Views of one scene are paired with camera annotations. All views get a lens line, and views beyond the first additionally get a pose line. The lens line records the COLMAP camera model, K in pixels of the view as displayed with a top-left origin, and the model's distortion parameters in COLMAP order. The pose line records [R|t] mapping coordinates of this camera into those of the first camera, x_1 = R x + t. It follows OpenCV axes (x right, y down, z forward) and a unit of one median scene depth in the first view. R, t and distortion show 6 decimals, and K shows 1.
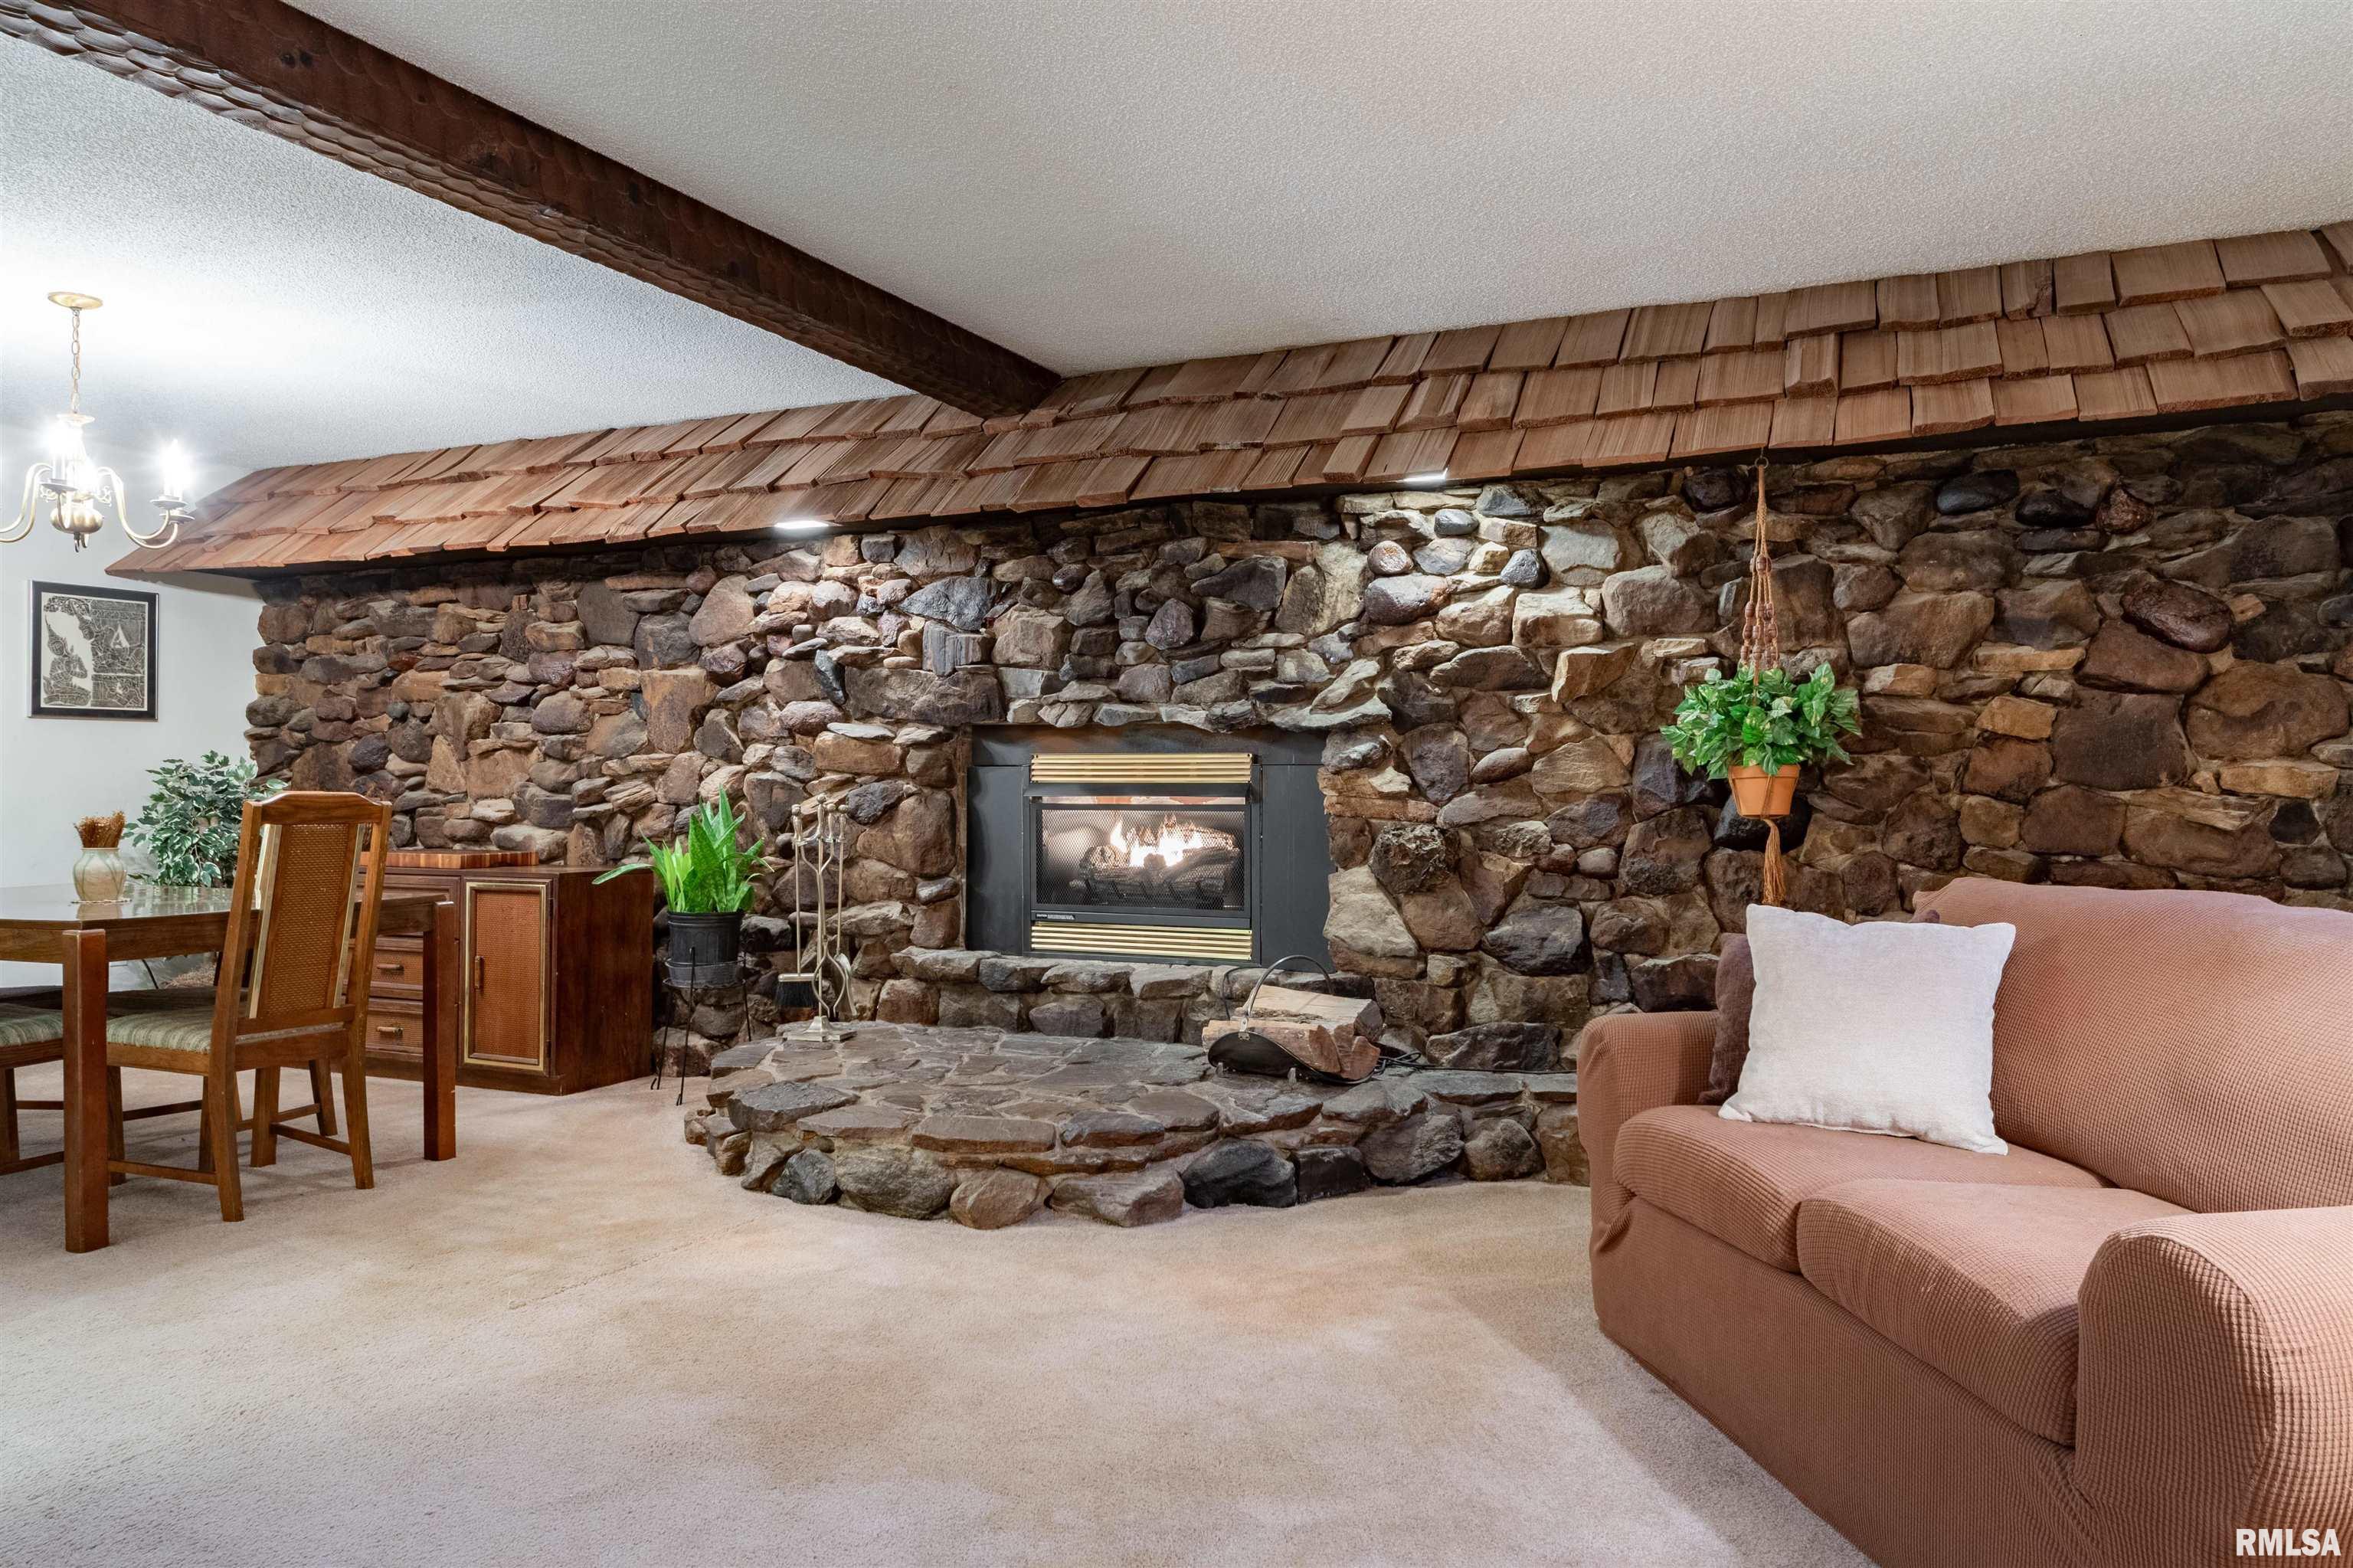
lens RADIAL K [[1572.2, 0, 1199.4], [0, 1572.2, 779.2], [0, 0, 1]] dist [-0.009219, 0.000368]
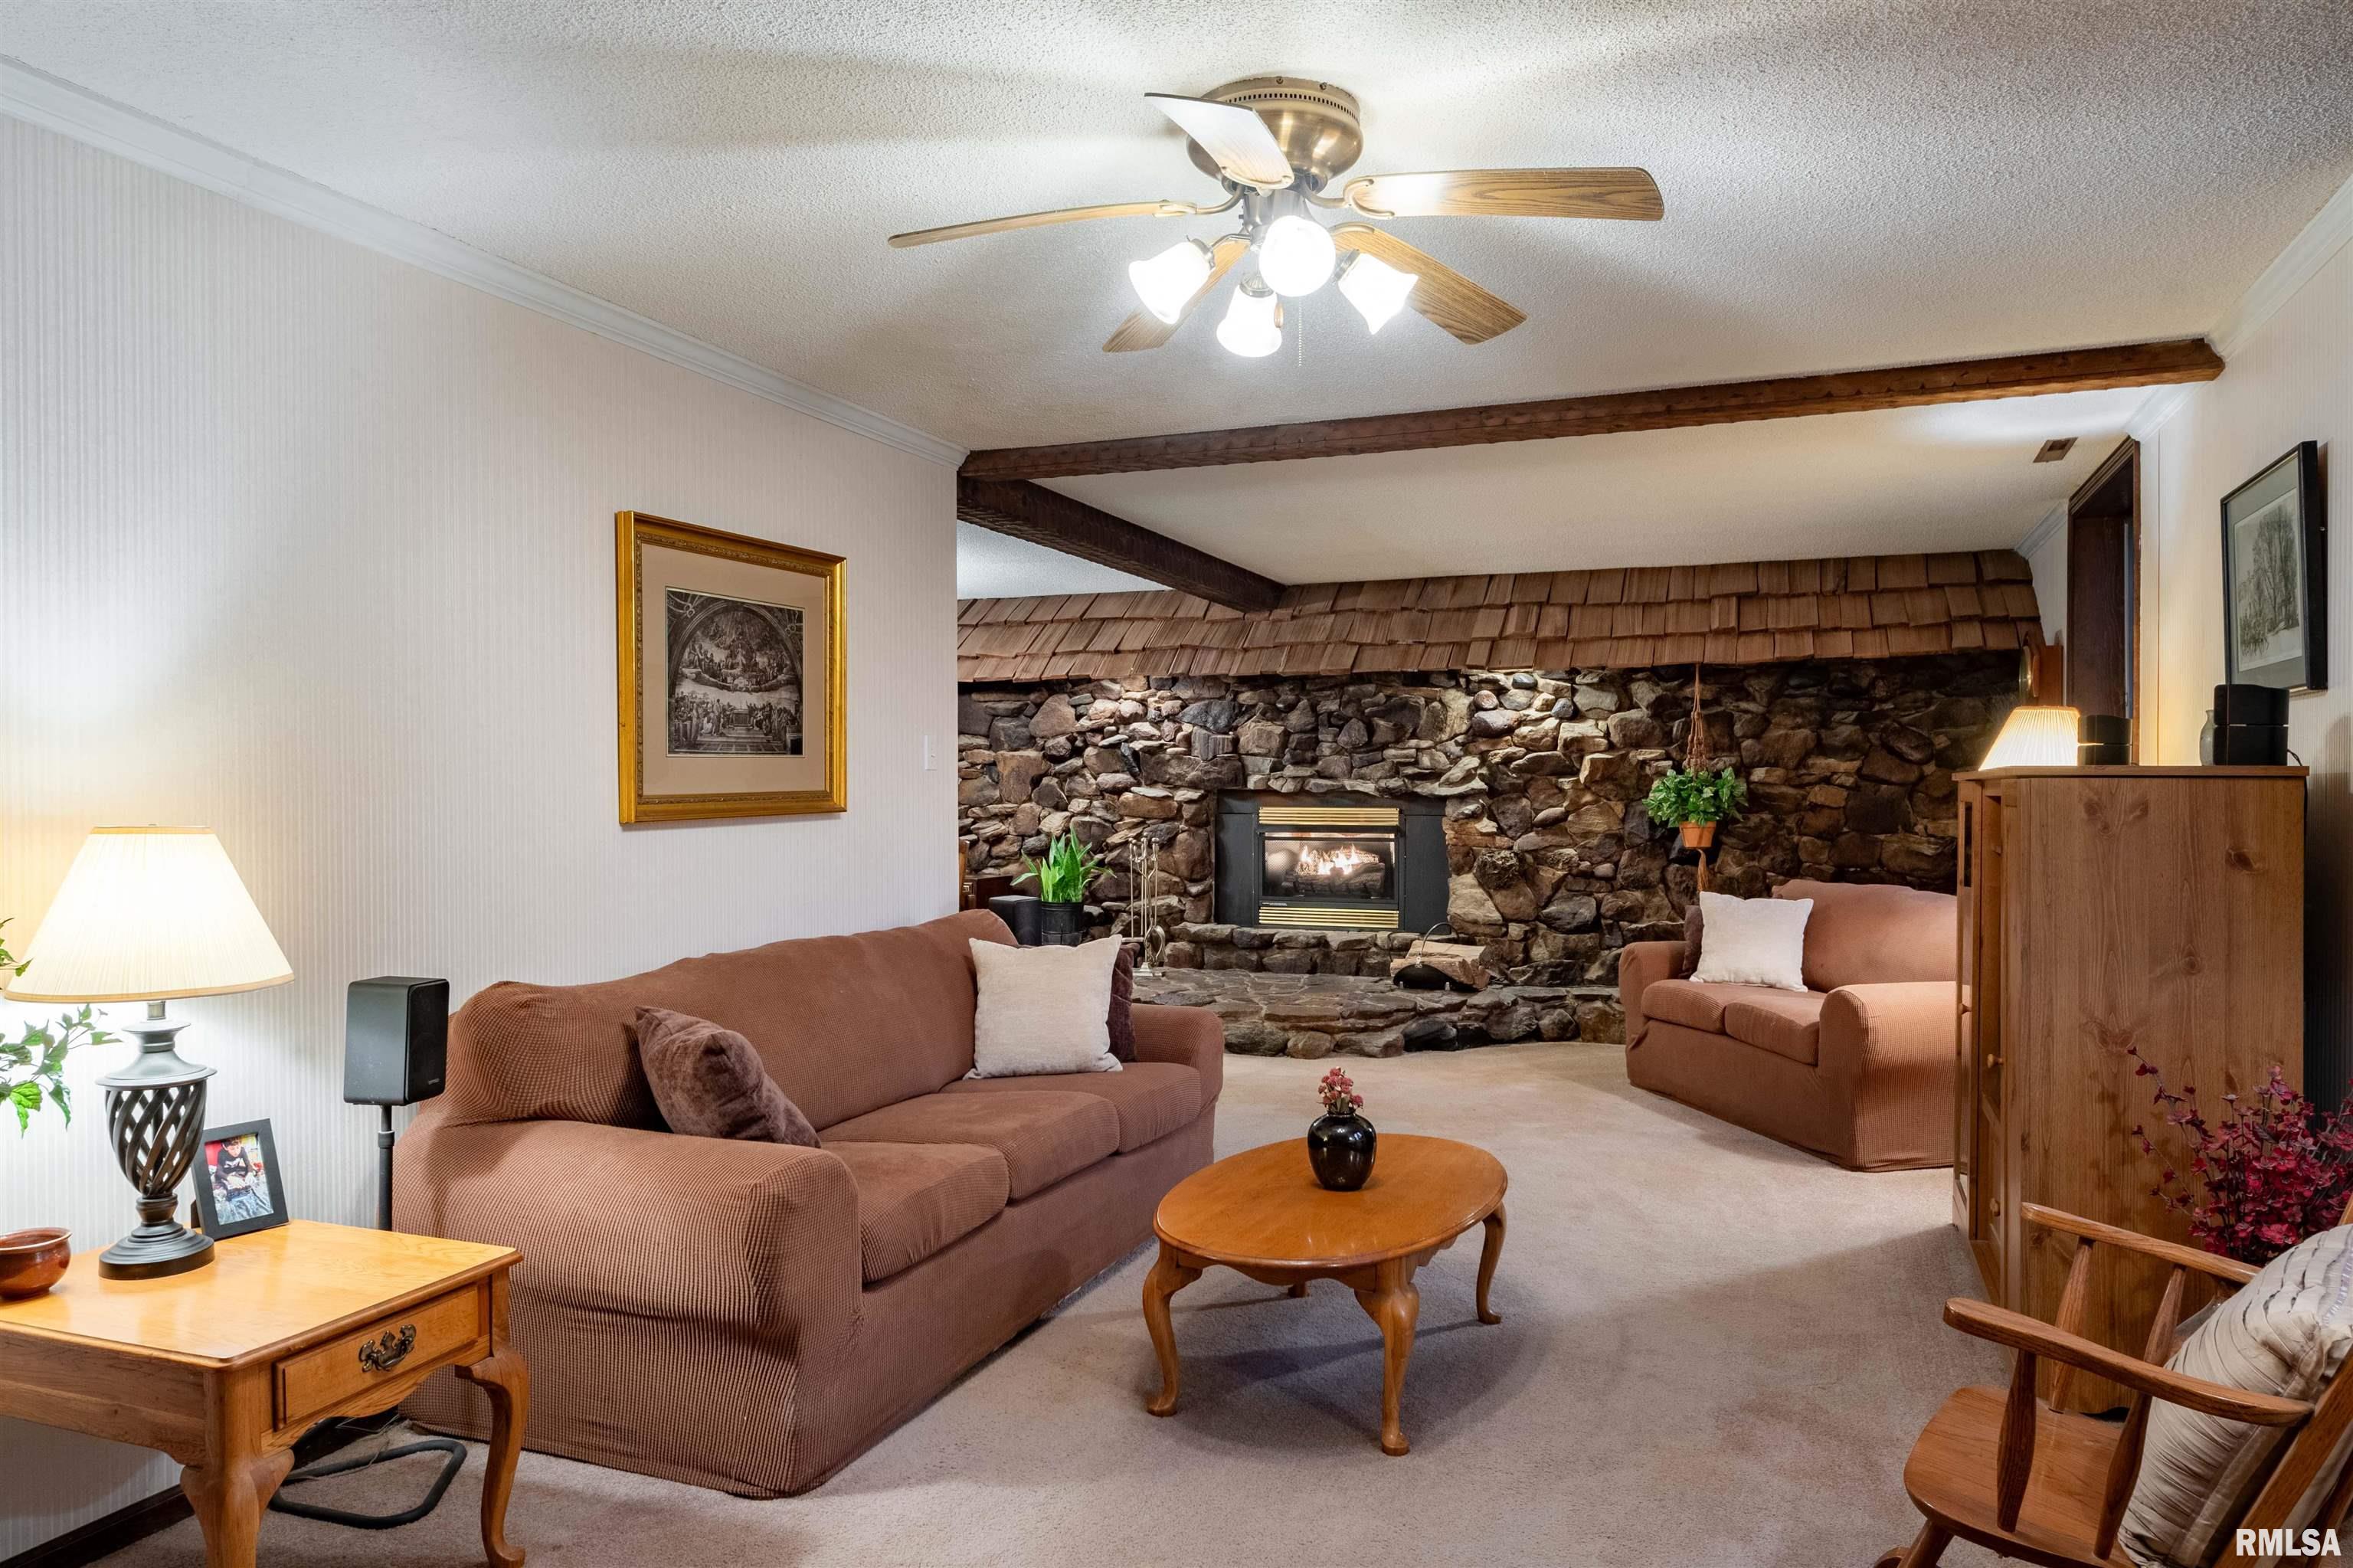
lens RADIAL K [[1572.2, 0, 1157.3], [0, 1572.2, 808.9], [0, 0, 1]] dist [-0.009219, 0.000368]
pose [[0.998999, -0.000613, 0.044719, -0.335946], [-0.000137, 0.999859, 0.016766, -0.048685], [-0.044723, -0.016755, 0.998859, -0.771326]]
